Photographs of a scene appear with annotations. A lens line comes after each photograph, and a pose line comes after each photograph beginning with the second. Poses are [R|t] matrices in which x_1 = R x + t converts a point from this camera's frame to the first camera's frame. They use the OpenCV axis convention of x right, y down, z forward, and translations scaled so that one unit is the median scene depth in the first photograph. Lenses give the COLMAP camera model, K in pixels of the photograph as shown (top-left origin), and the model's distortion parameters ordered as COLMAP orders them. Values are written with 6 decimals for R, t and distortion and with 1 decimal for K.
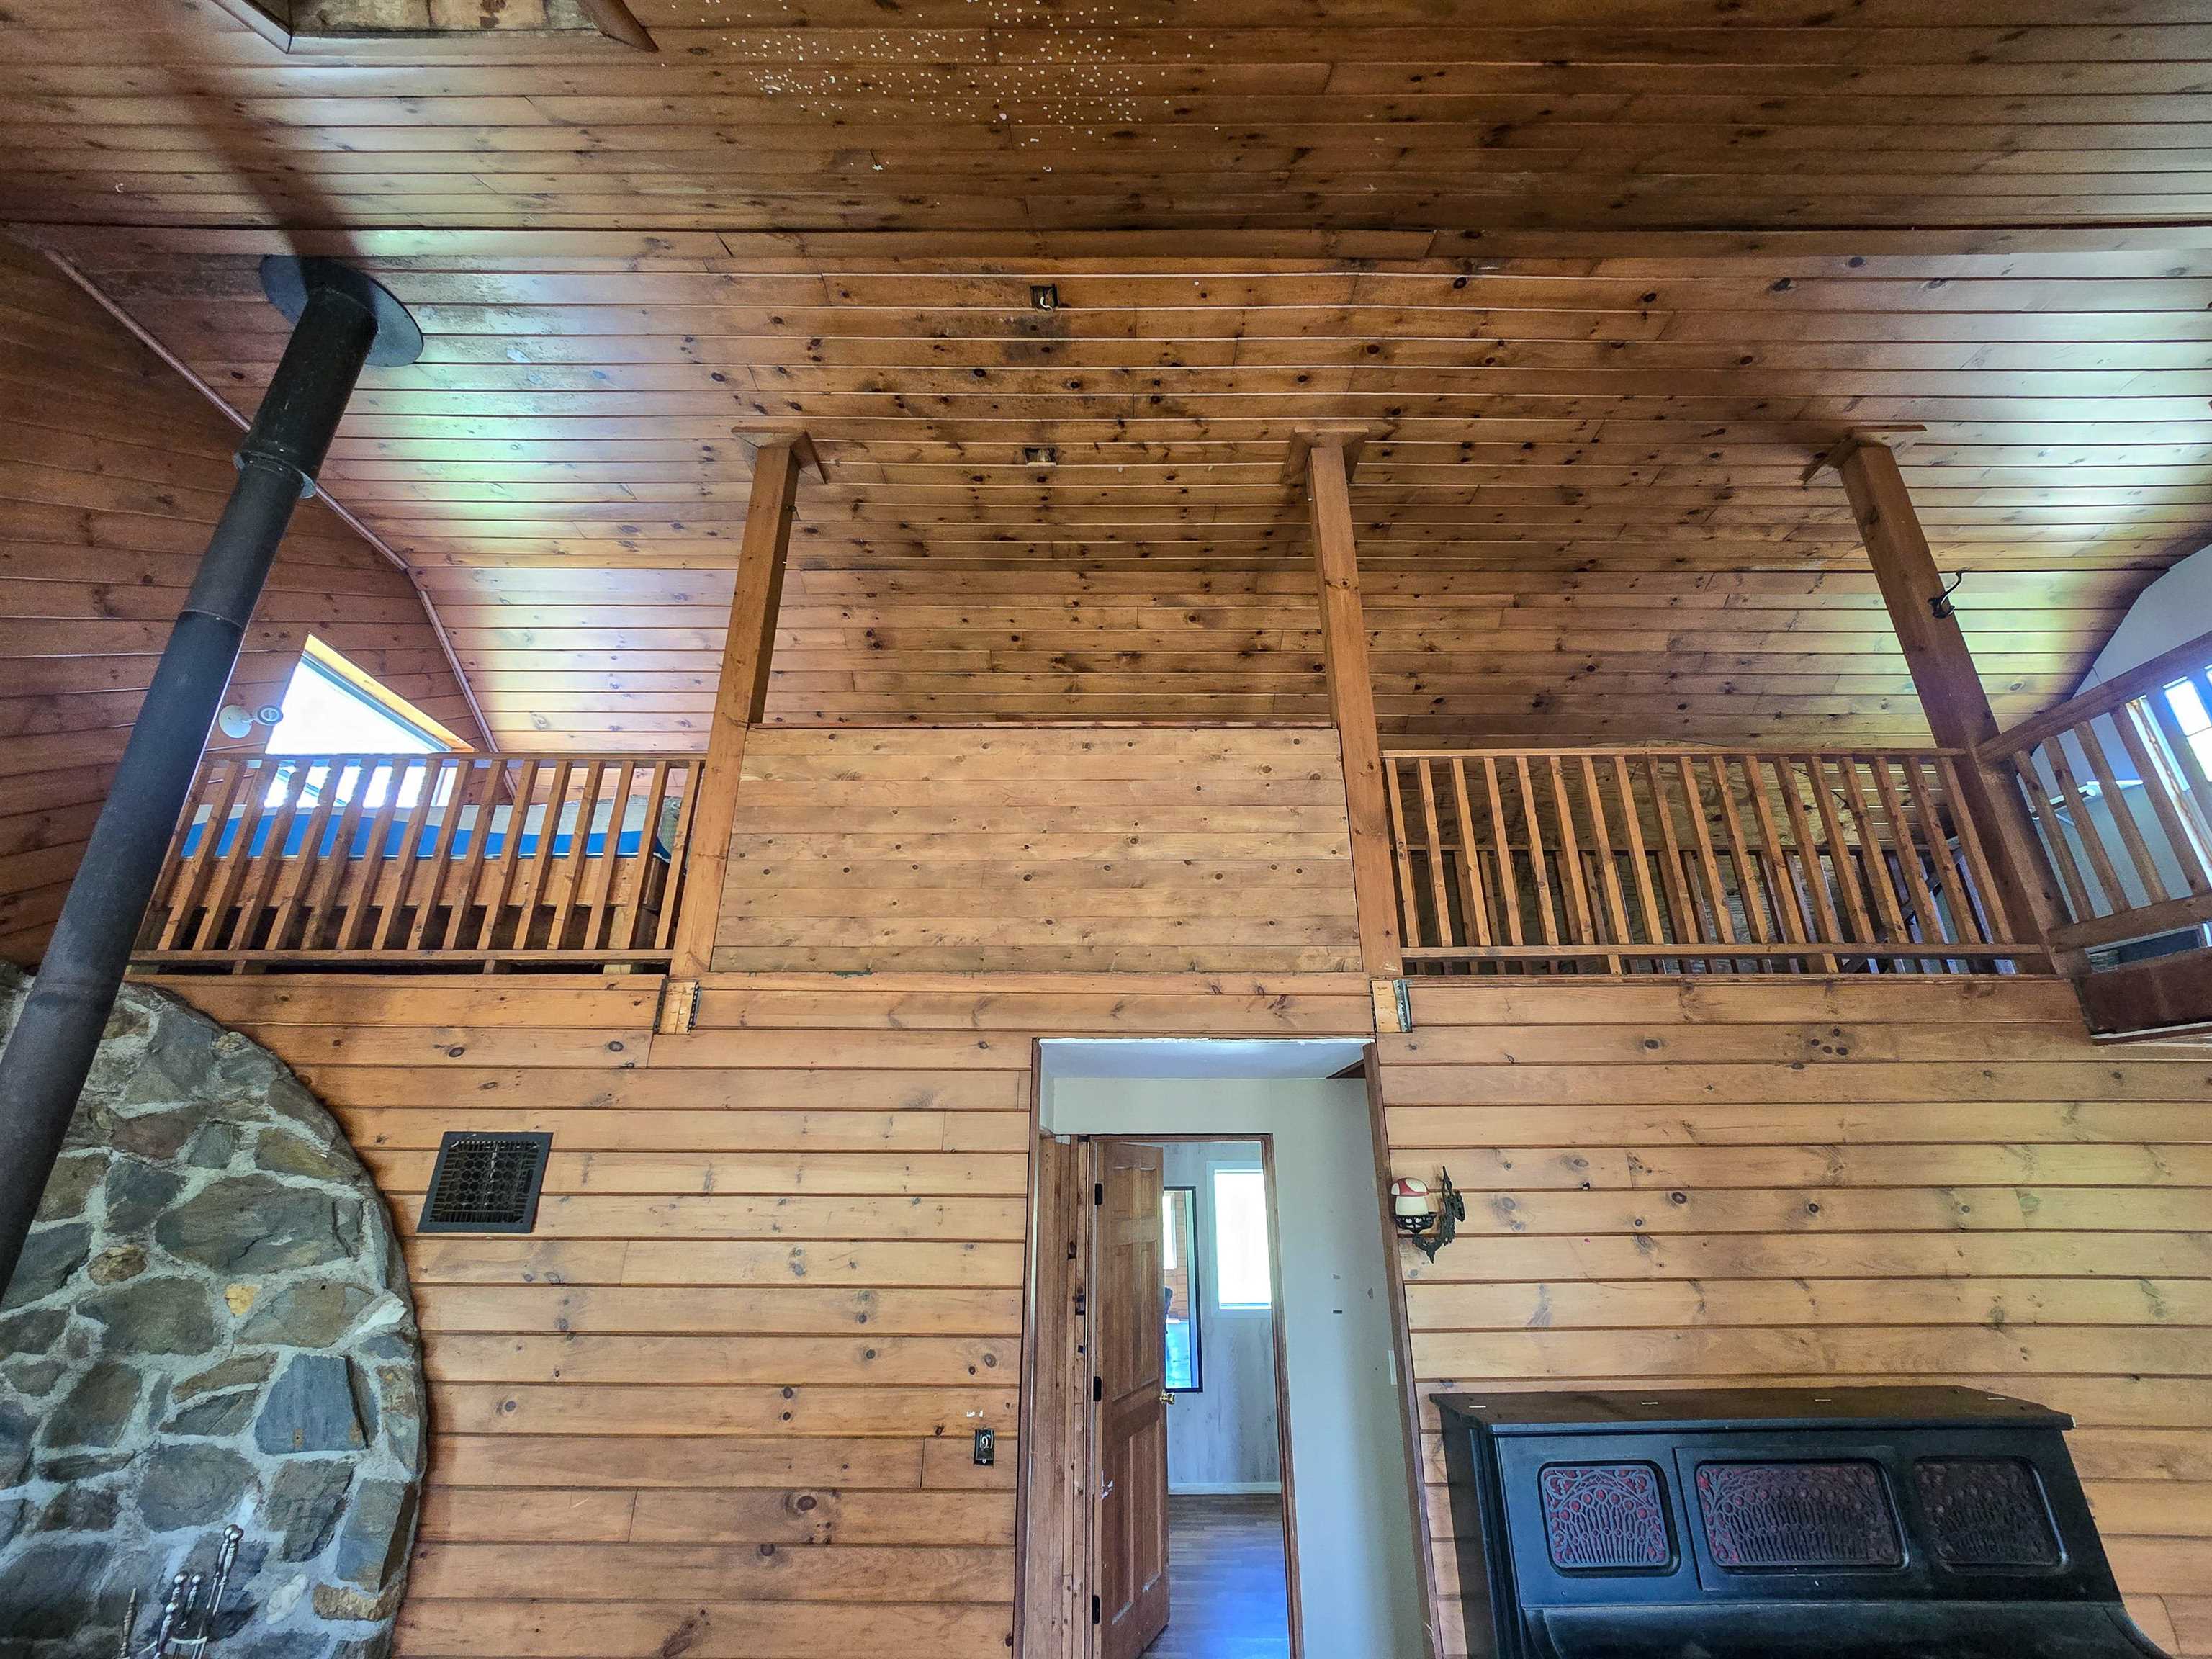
lens RADIAL K [[903.2, 0, 1122.5], [0, 903.2, 835.5], [0, 0, 1]] dist [-0.003211, 0.000227]
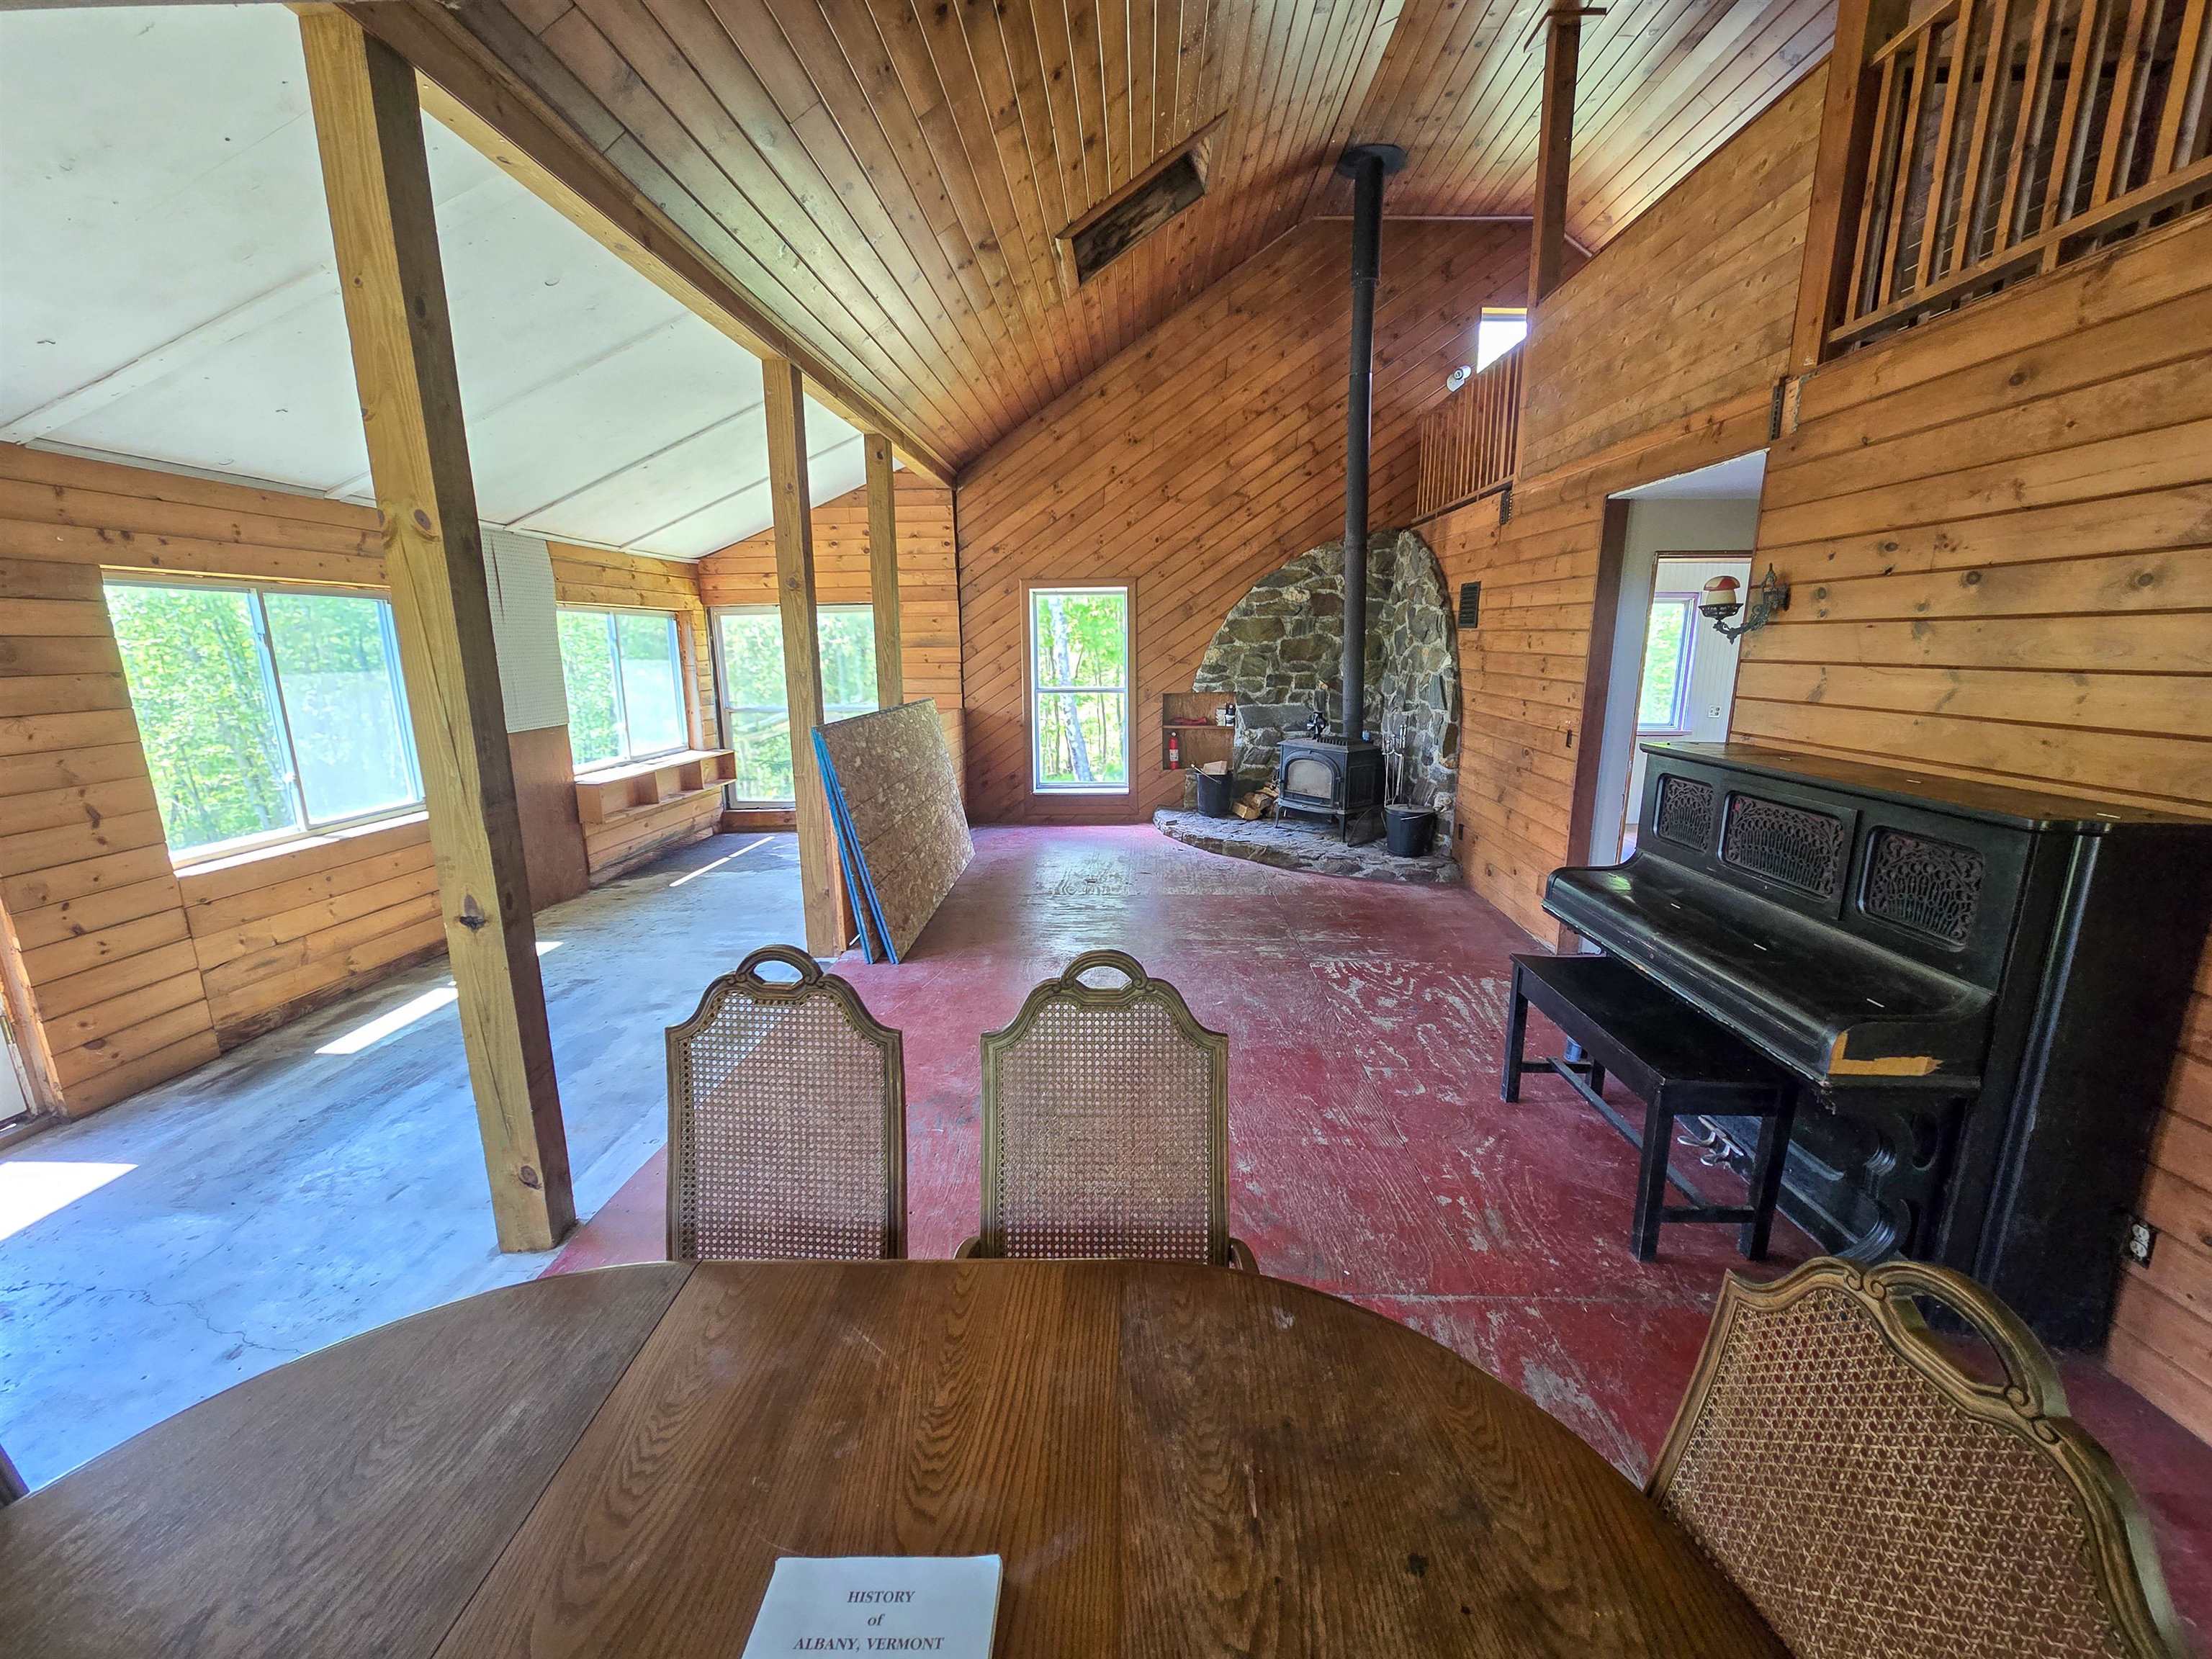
lens RADIAL K [[903.2, 0, 1129.5], [0, 903.2, 836.0], [0, 0, 1]] dist [-0.003211, 0.000227]
pose [[-0.019385, 0.216092, -0.976180, 1.376898], [0.359520, 0.912563, 0.194870, 0.163181], [0.932936, -0.347179, -0.095380, 0.247165]]
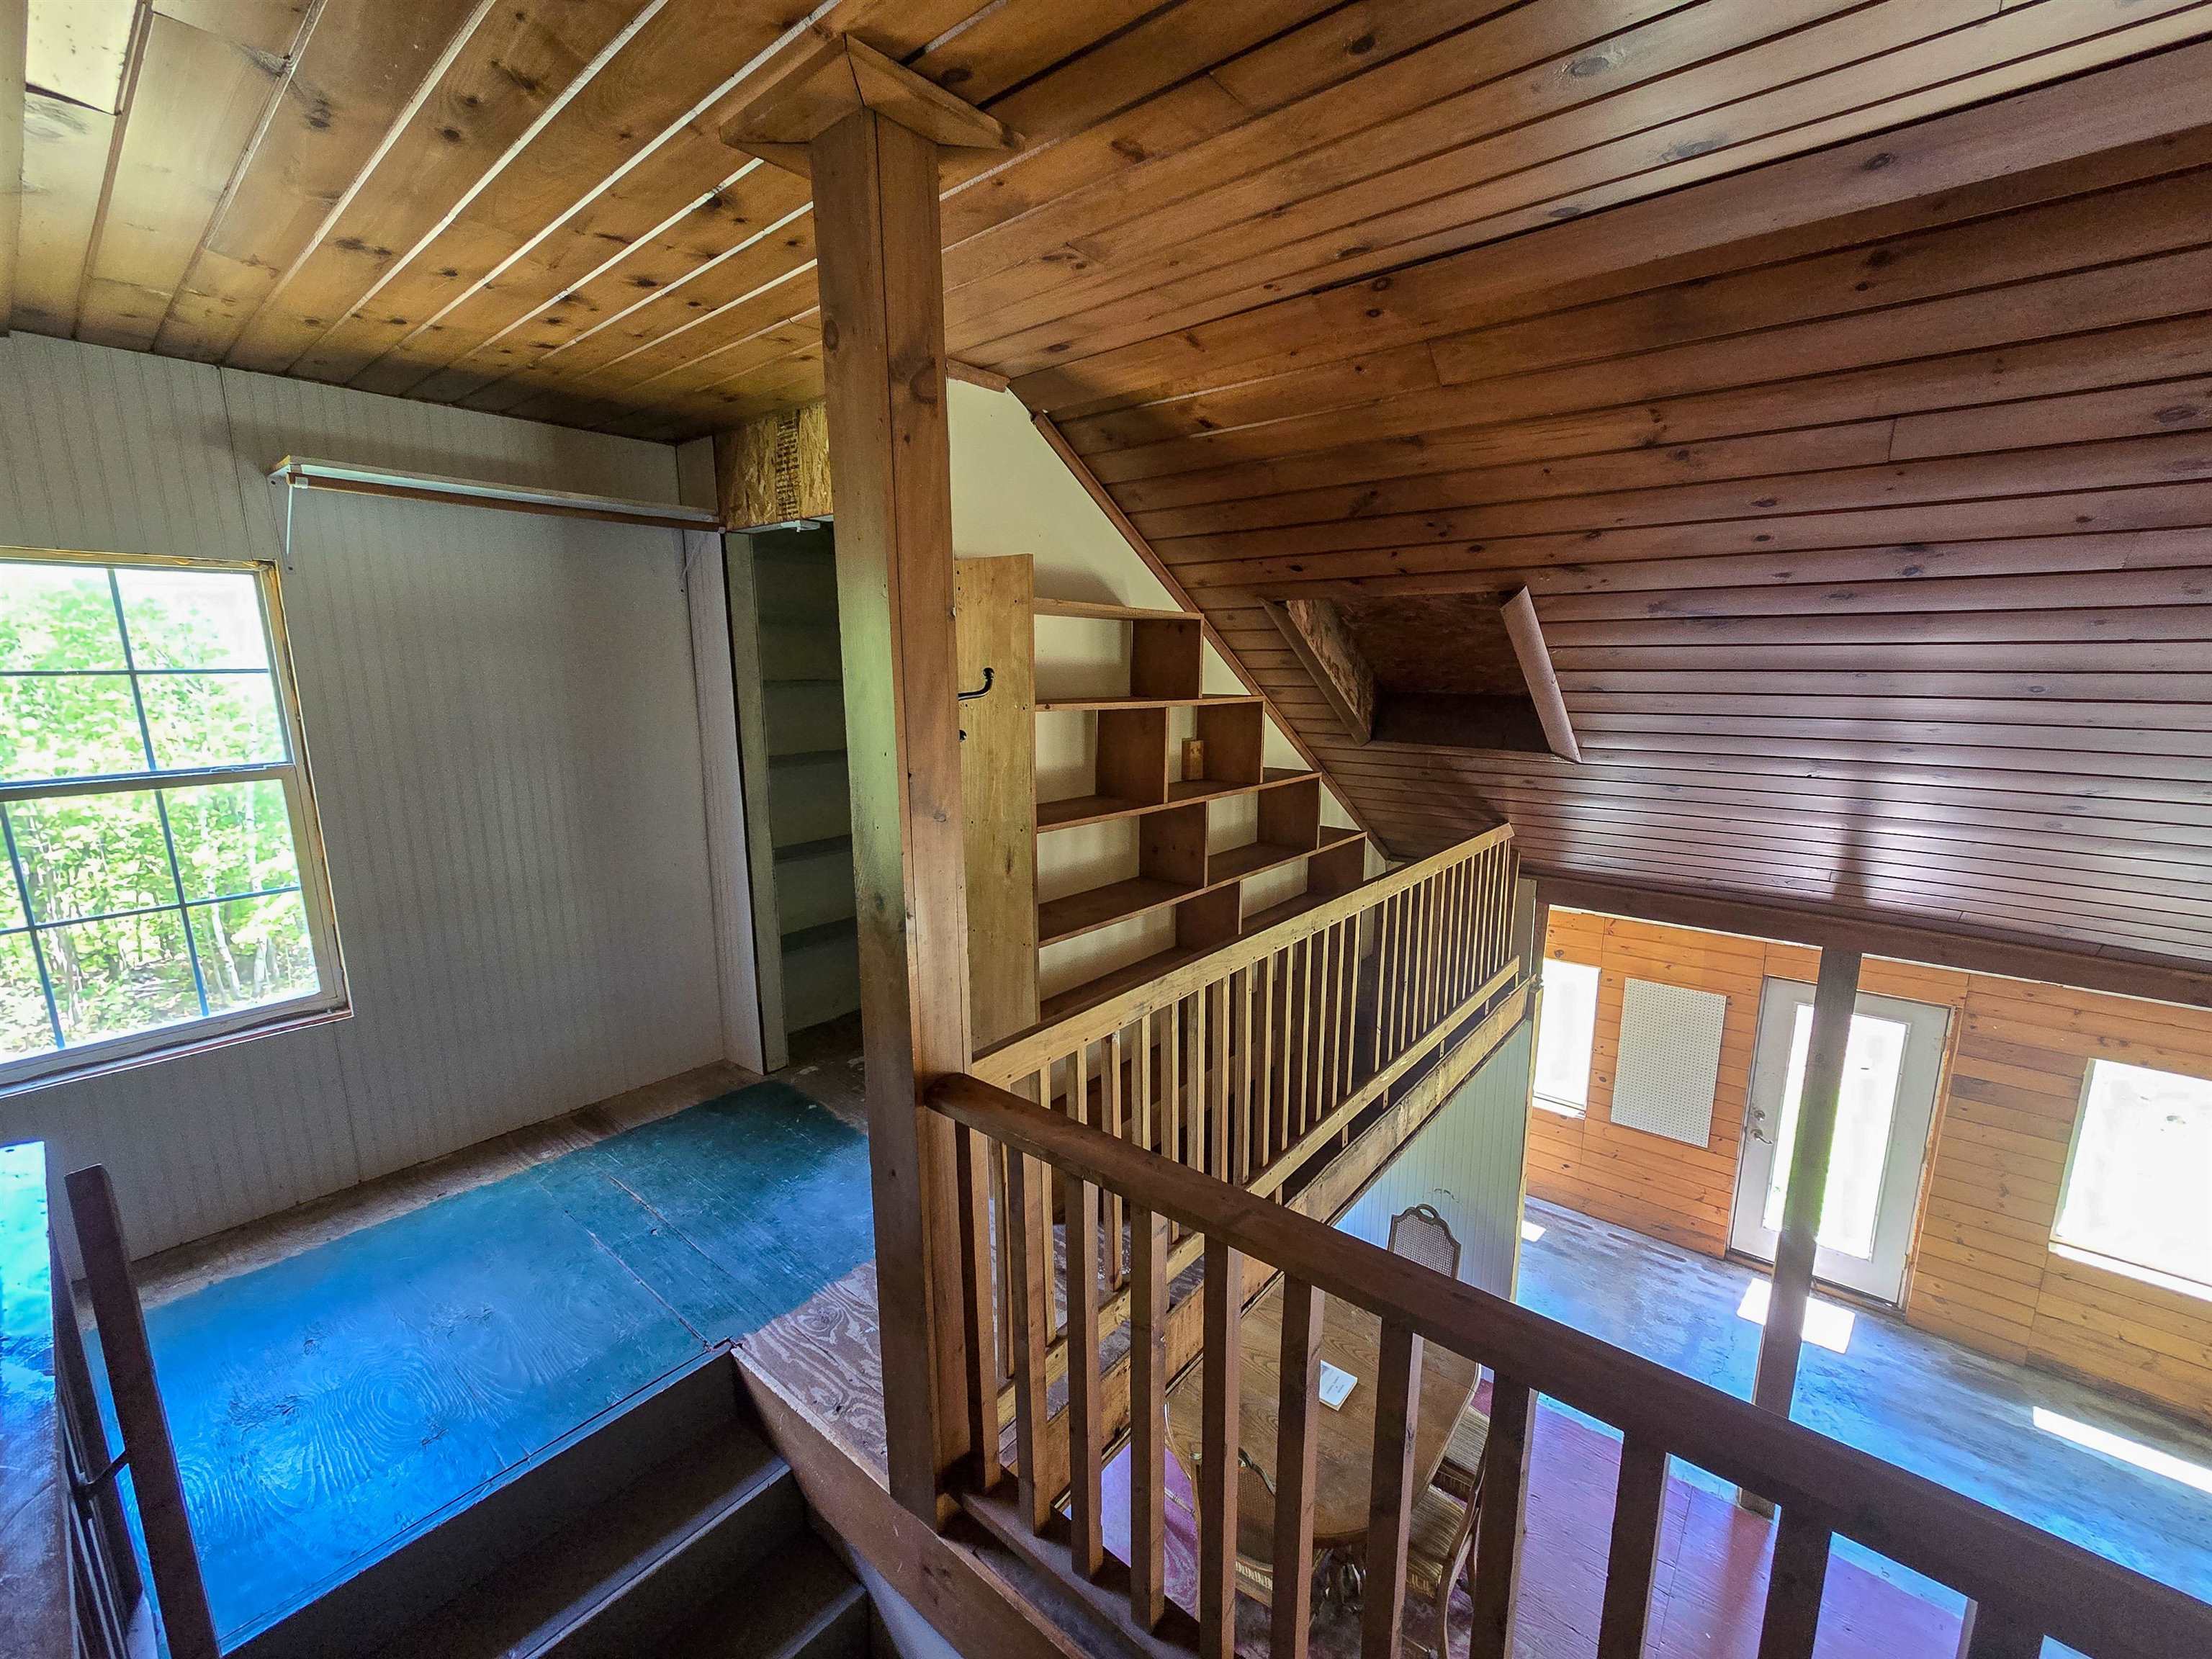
lens RADIAL K [[903.2, 0, 1110.4], [0, 903.2, 830.8], [0, 0, 1]] dist [-0.003211, 0.000227]
pose [[-0.768990, -0.113949, 0.629023, 0.672601], [-0.220431, 0.970901, -0.093600, -0.217348], [-0.600053, -0.210634, -0.771732, 1.474574]]
